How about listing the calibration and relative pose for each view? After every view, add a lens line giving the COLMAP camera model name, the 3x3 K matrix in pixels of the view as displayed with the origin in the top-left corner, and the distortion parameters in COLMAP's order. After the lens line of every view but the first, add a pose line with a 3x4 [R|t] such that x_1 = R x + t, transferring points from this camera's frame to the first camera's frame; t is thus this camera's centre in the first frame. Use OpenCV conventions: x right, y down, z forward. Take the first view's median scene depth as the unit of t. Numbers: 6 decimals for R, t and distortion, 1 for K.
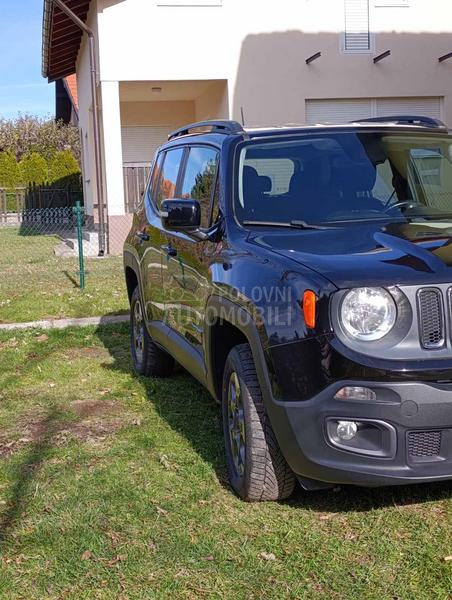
lens RADIAL K [[915.3, 0, 226.0], [0, 915.3, 300.0], [0, 0, 1]] dist [0.231038, -0.848964]
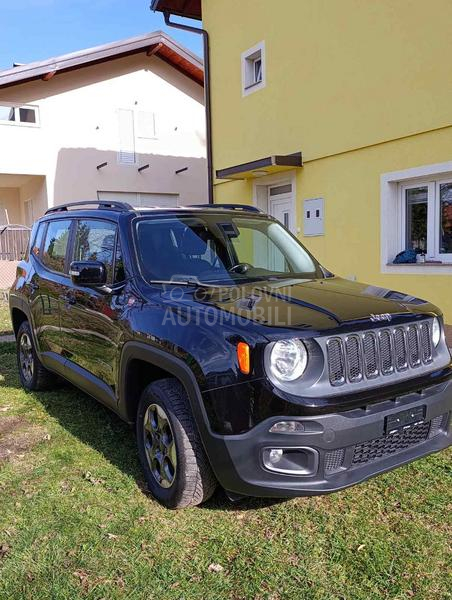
lens RADIAL K [[527.6, 0, 221.0], [0, 527.6, 310.5], [0, 0, 1]] dist [0.019214, -0.004202]
pose [[0.939578, -0.026954, 0.341271, -0.154871], [0.026078, 0.999634, 0.007154, -0.052926], [-0.341339, 0.002177, 0.939938, 0.318610]]
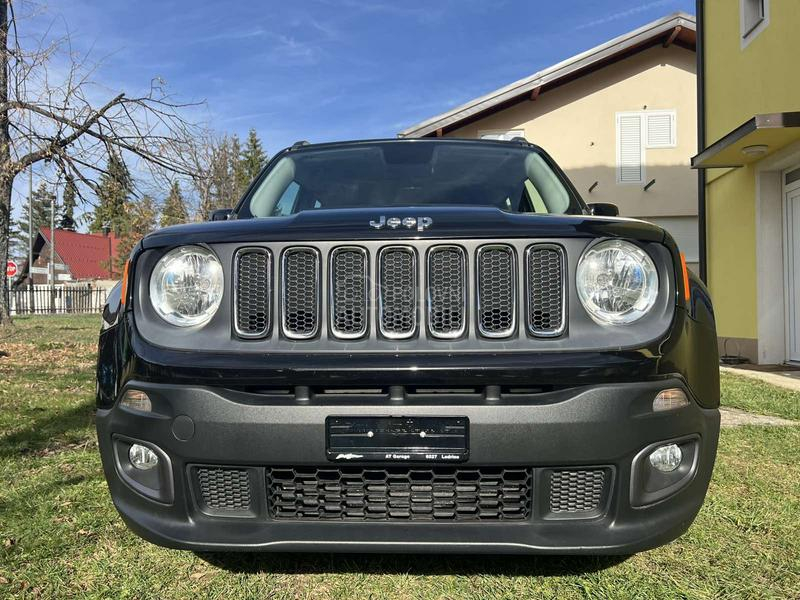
lens RADIAL K [[601.3, 0, 400.0], [0, 601.3, 300.0], [0, 0, 1]] dist [0.051480, -0.057558]
pose [[0.956390, 0.023905, -0.291114, 0.392249], [-0.058143, 0.992281, -0.109533, 0.057354], [0.286248, 0.121682, 0.950398, 0.543589]]
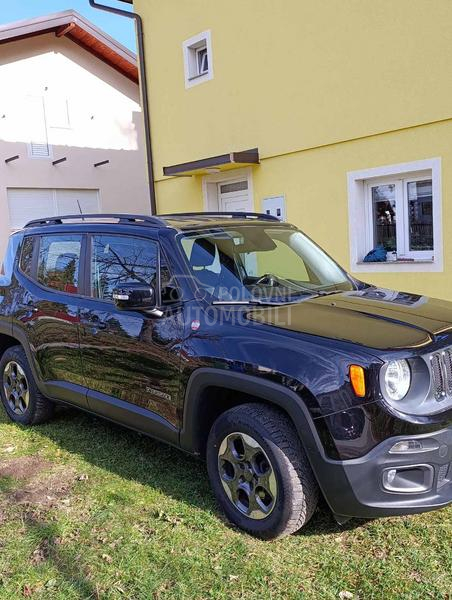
lens RADIAL K [[568.8, 0, 225.5], [0, 568.8, 309.1], [0, 0, 1]] dist [0.014812, -0.005823]
pose [[0.862323, -0.074382, 0.500866, -0.380010], [0.076543, 0.996934, 0.016272, -0.098159], [-0.500540, 0.024306, 0.865372, 0.392963]]
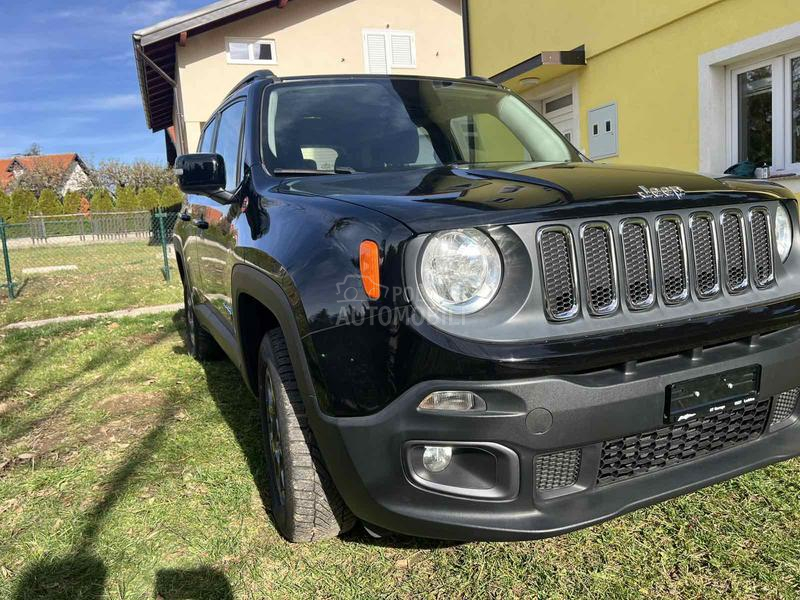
lens RADIAL K [[601.3, 0, 400.0], [0, 601.3, 300.0], [0, 0, 1]] dist [0.051480, -0.057558]
pose [[0.985146, -0.054598, 0.162806, 0.039050], [0.050804, 0.998333, 0.027379, 0.018174], [-0.164029, -0.018701, 0.986278, 0.529677]]
